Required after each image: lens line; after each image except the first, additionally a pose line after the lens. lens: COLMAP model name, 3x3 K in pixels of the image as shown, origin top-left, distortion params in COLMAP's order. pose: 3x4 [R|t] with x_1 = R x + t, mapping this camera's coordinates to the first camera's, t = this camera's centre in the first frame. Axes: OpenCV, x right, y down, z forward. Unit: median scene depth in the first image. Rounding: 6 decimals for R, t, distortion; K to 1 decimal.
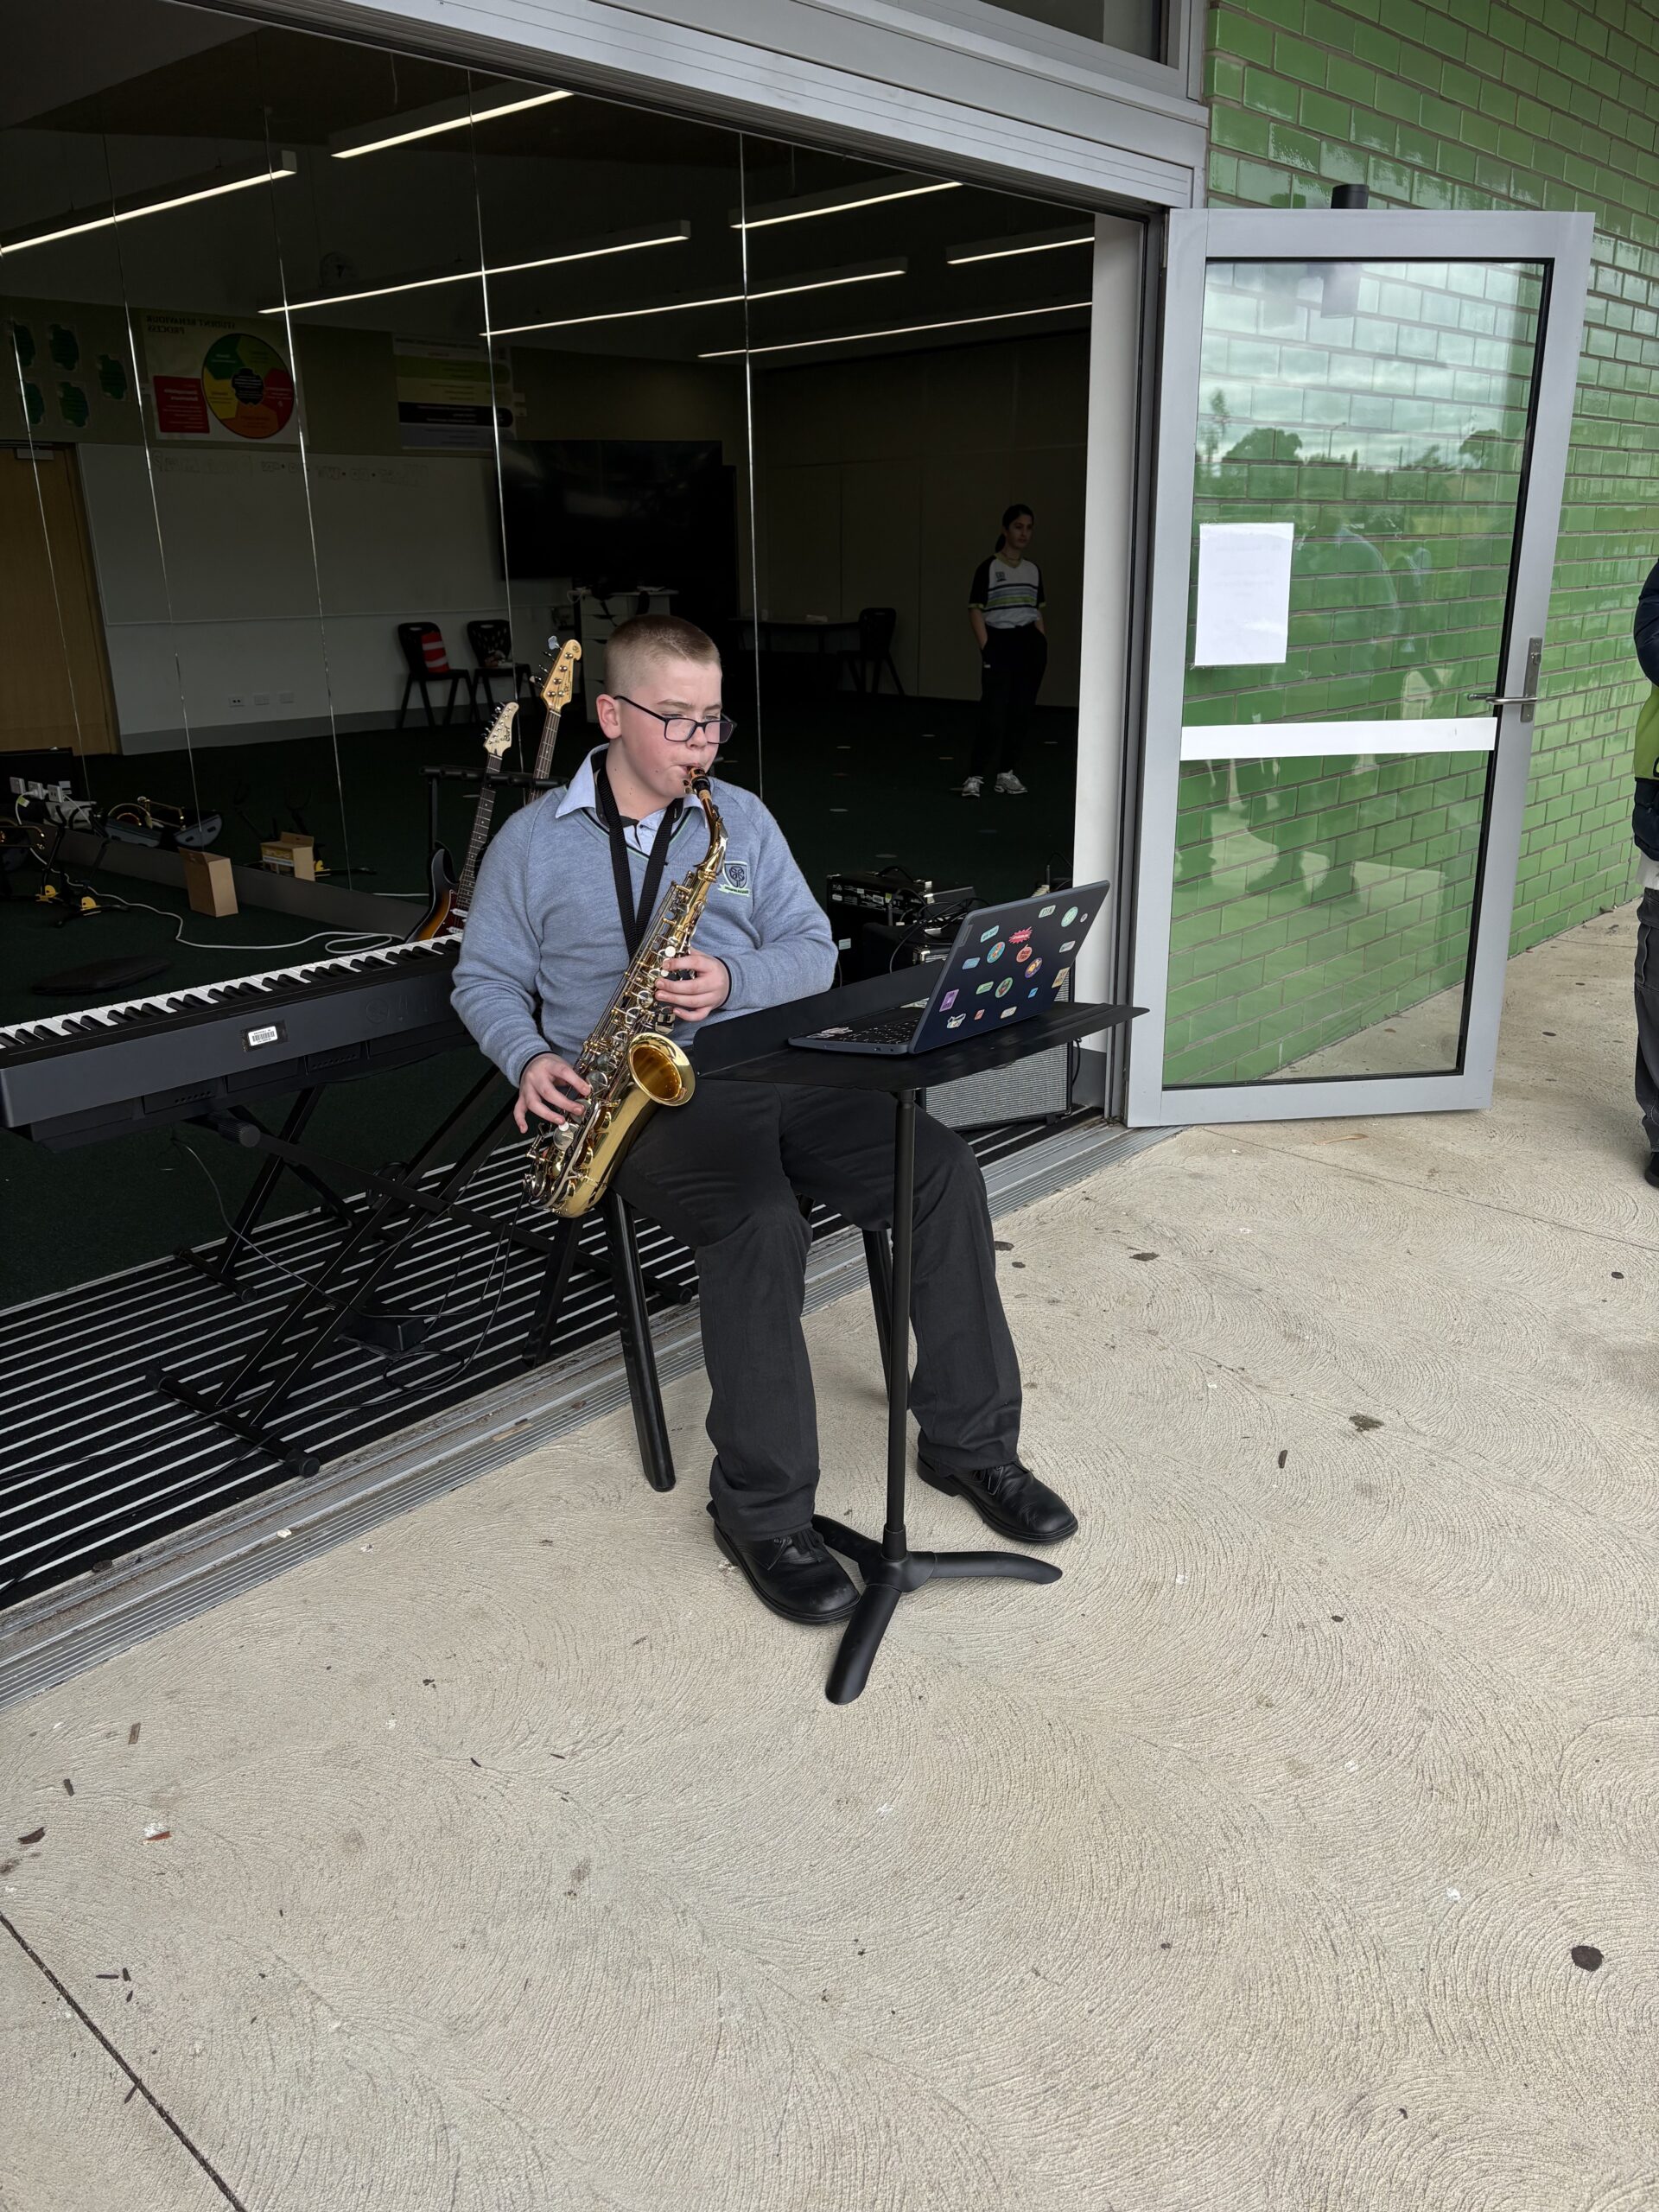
lens RADIAL K [[1702.1, 0, 854.8], [0, 1702.1, 1075.4], [0, 0, 1]] dist [0.027173, 0.003056]
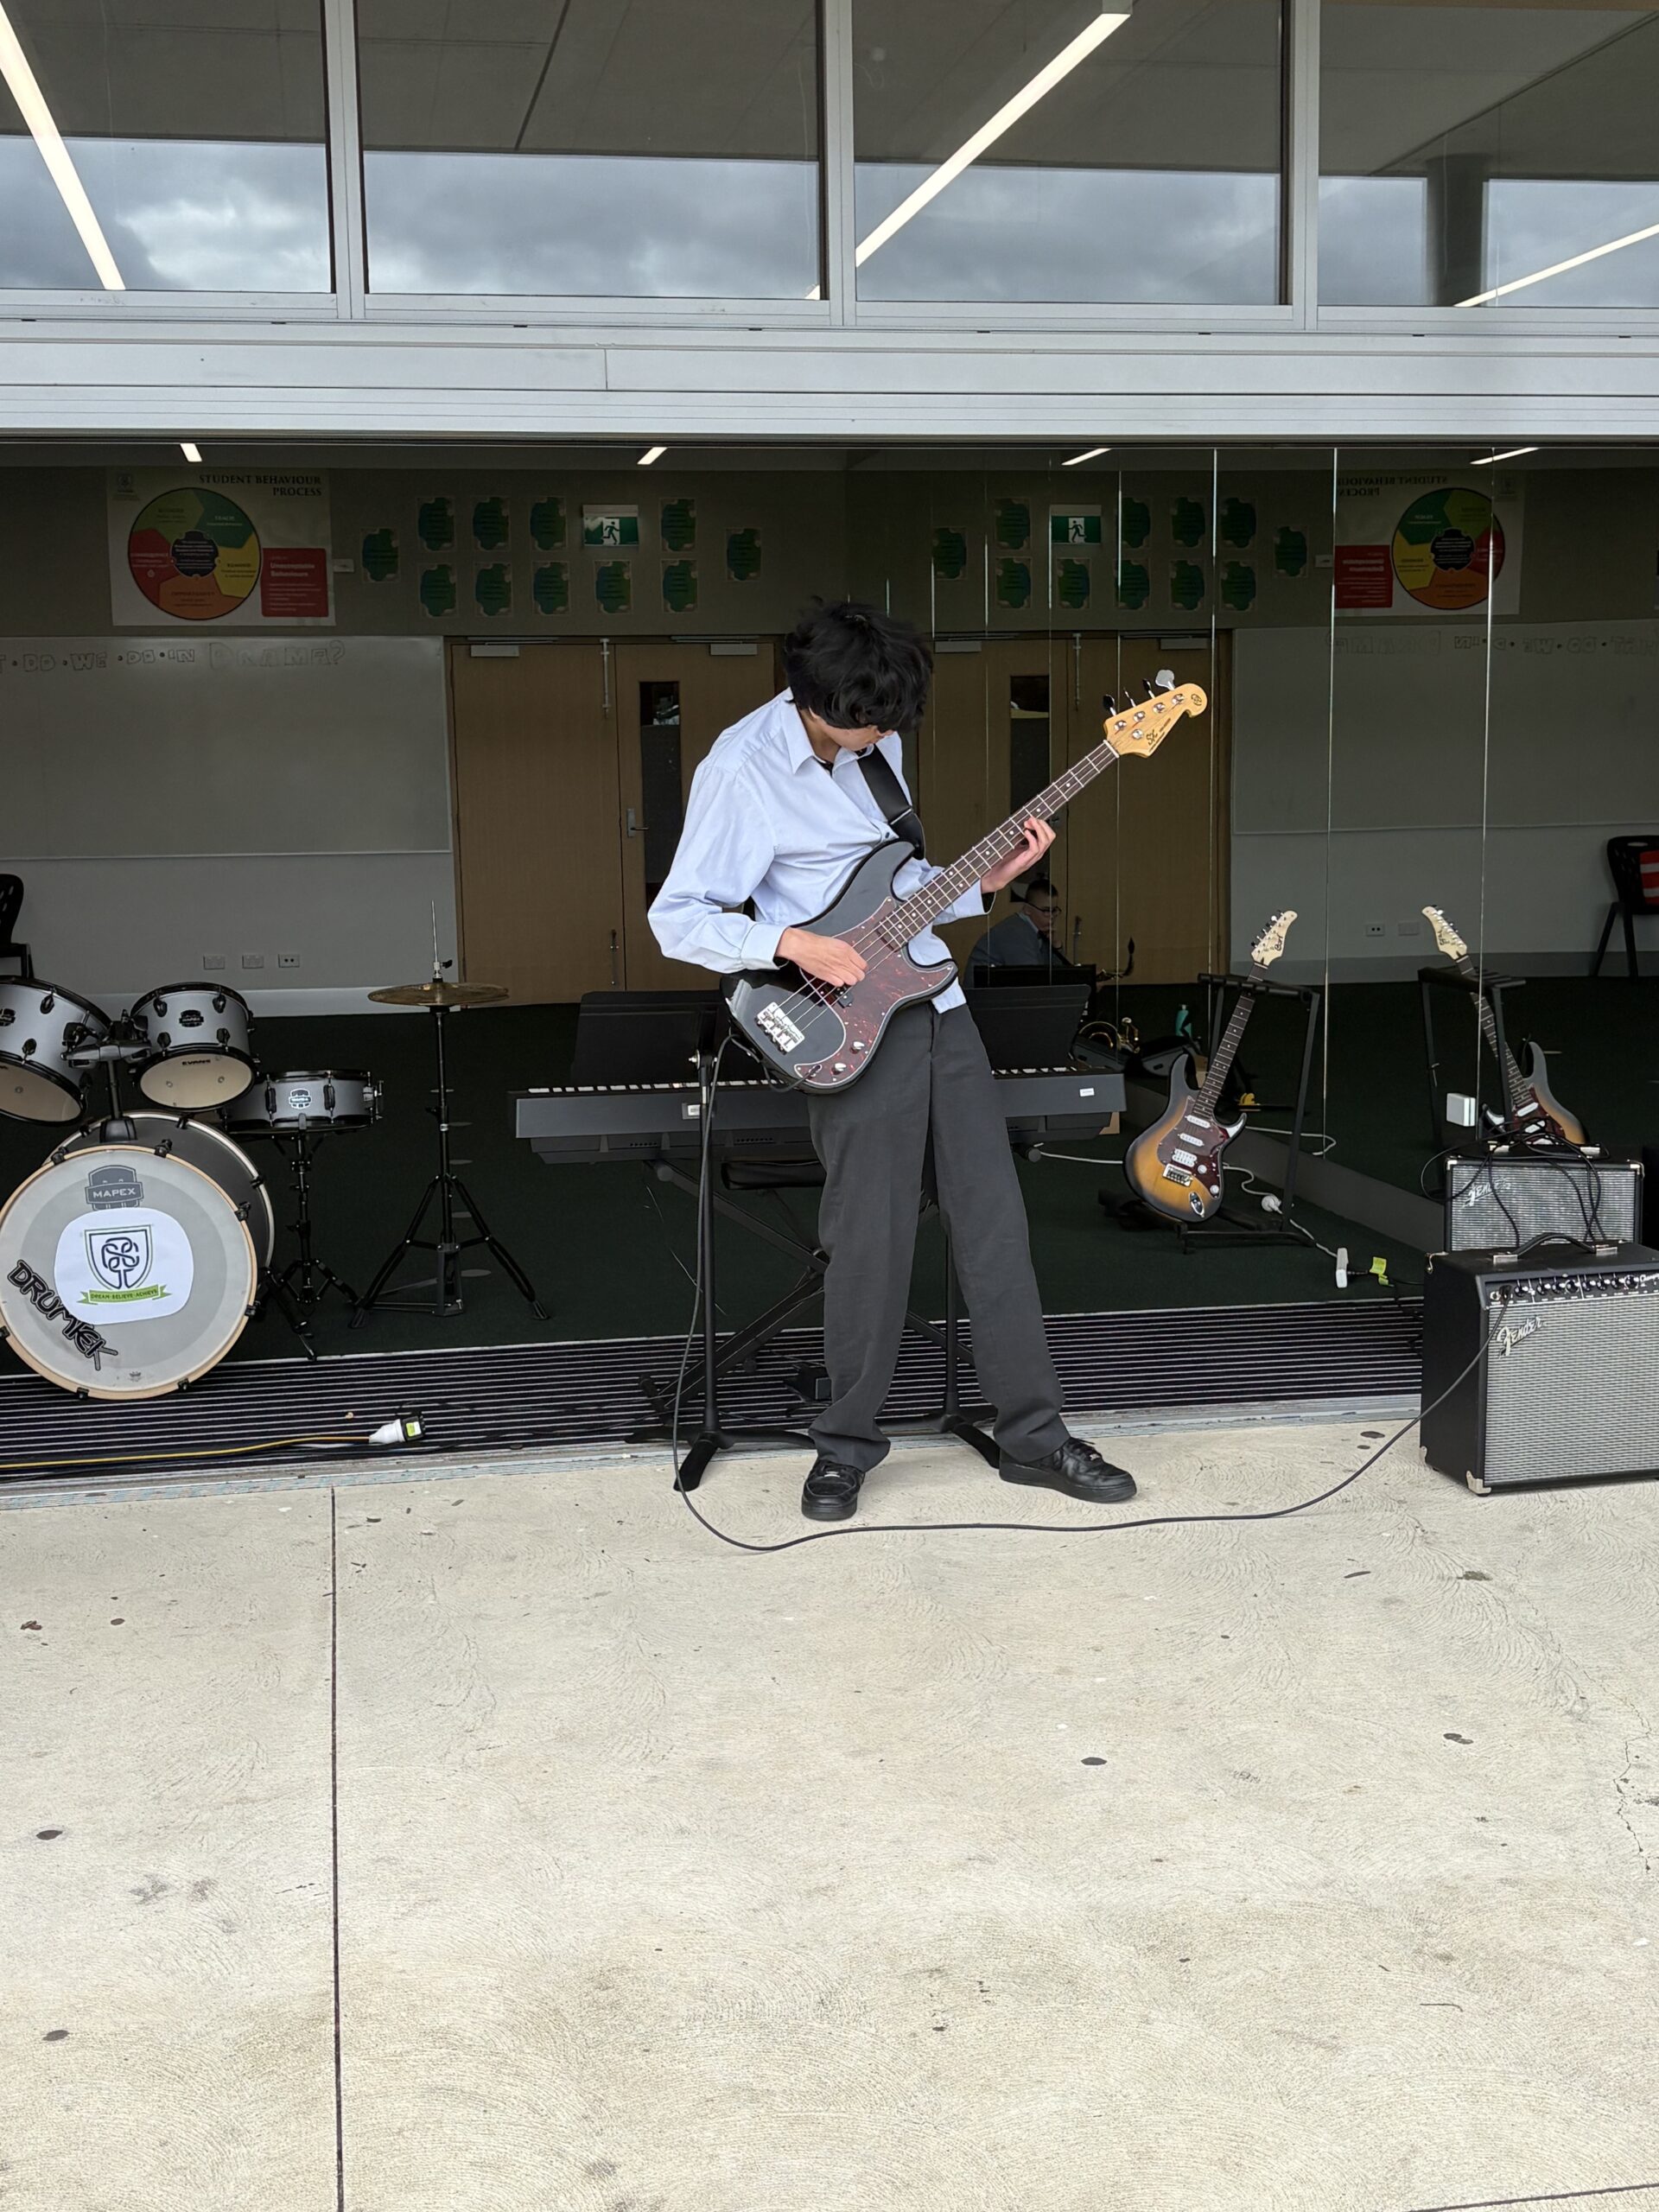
lens RADIAL K [[2742.5, 0, 838.4], [0, 2742.5, 1113.5], [0, 0, 1]] dist [0.240094, -0.996370]
pose [[0.787876, 0.083556, -0.610139, 0.691245], [-0.180260, 0.978650, -0.098748, 0.112640], [0.588861, 0.187785, 0.786117, -0.427703]]
